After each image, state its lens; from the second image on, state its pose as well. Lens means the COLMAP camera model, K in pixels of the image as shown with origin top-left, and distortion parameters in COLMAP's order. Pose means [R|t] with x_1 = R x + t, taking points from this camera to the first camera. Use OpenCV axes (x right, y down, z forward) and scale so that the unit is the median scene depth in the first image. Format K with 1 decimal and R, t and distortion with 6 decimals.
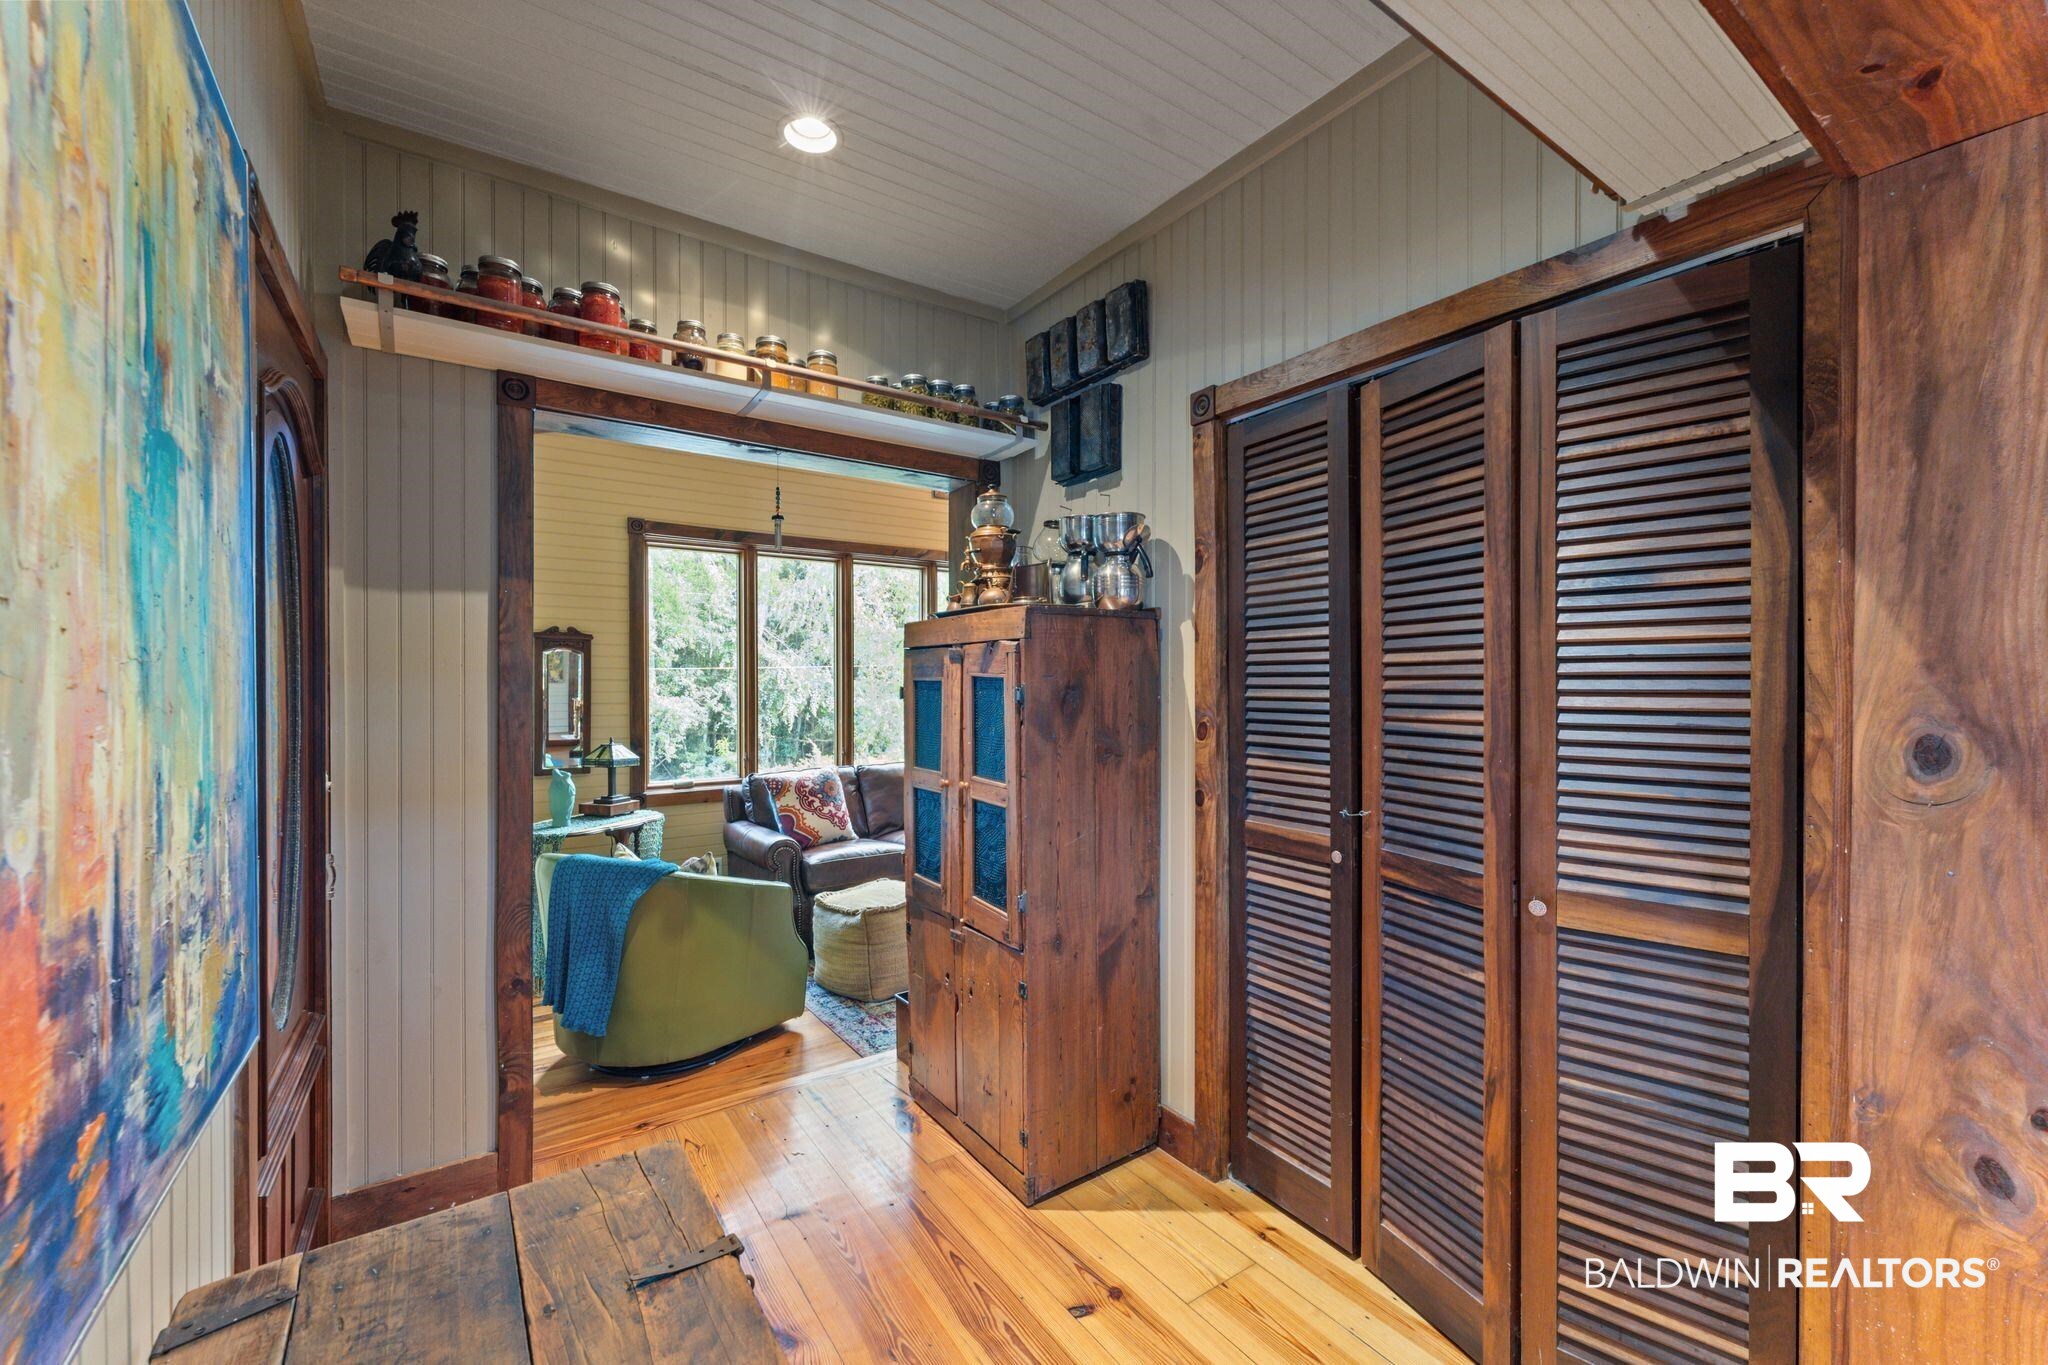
lens RADIAL K [[833.0, 0, 1024.6], [0, 833.0, 687.4], [0, 0, 1]] dist [0.003572, 0.000090]
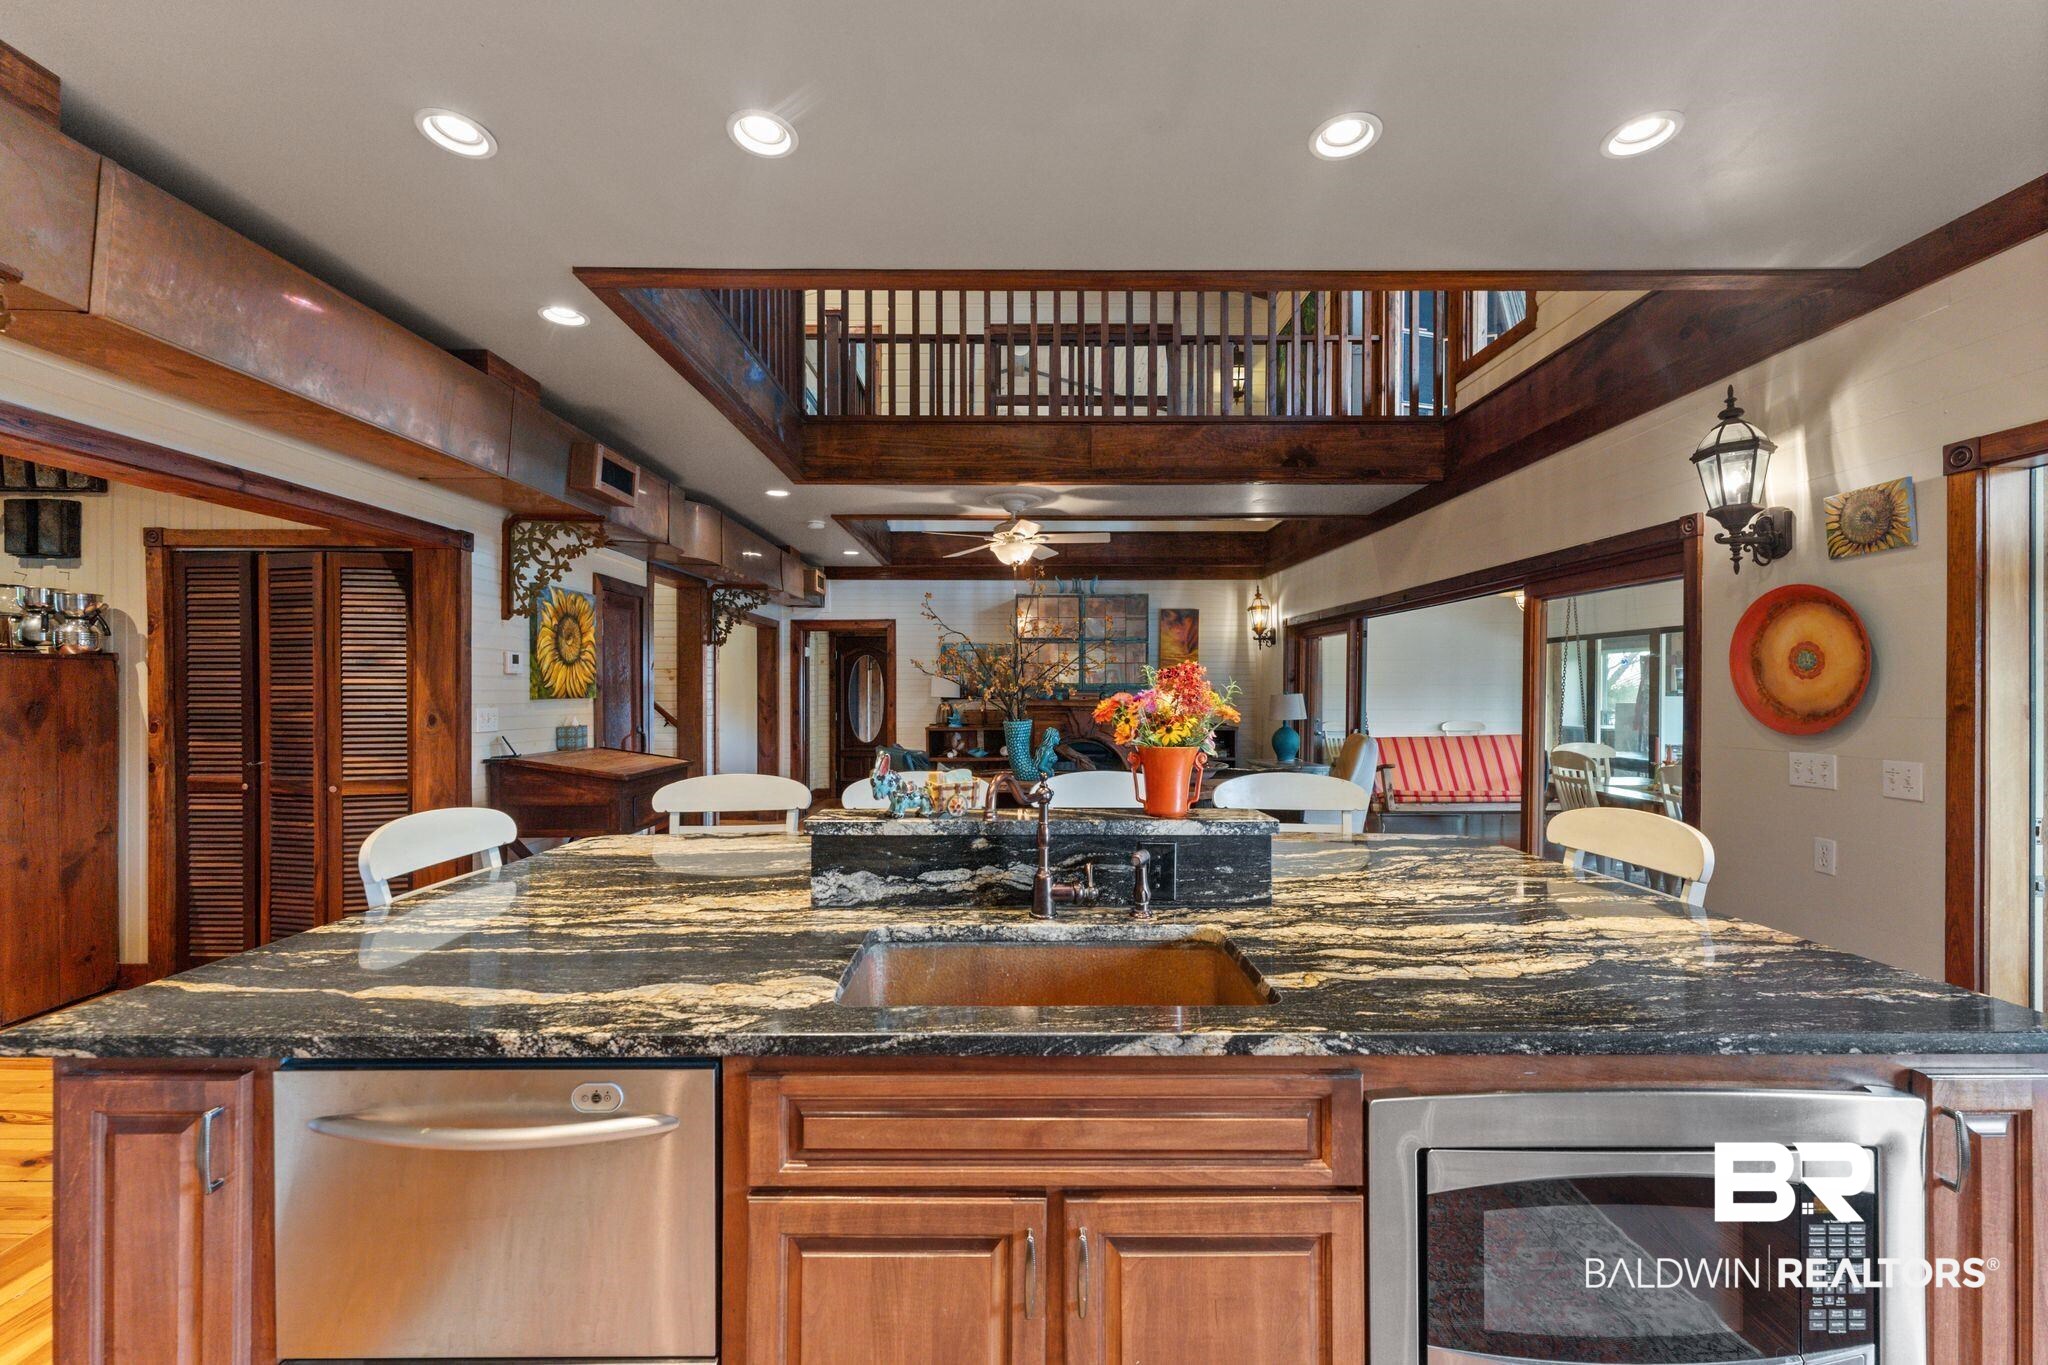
lens RADIAL K [[833.0, 0, 1012.7], [0, 833.0, 688.8], [0, 0, 1]] dist [0.003572, 0.000090]
pose [[0.569467, -0.001201, 0.822013, -0.192249], [0.004990, 0.999986, -0.001996, -0.015089], [-0.821999, 0.005239, 0.569465, -1.421818]]
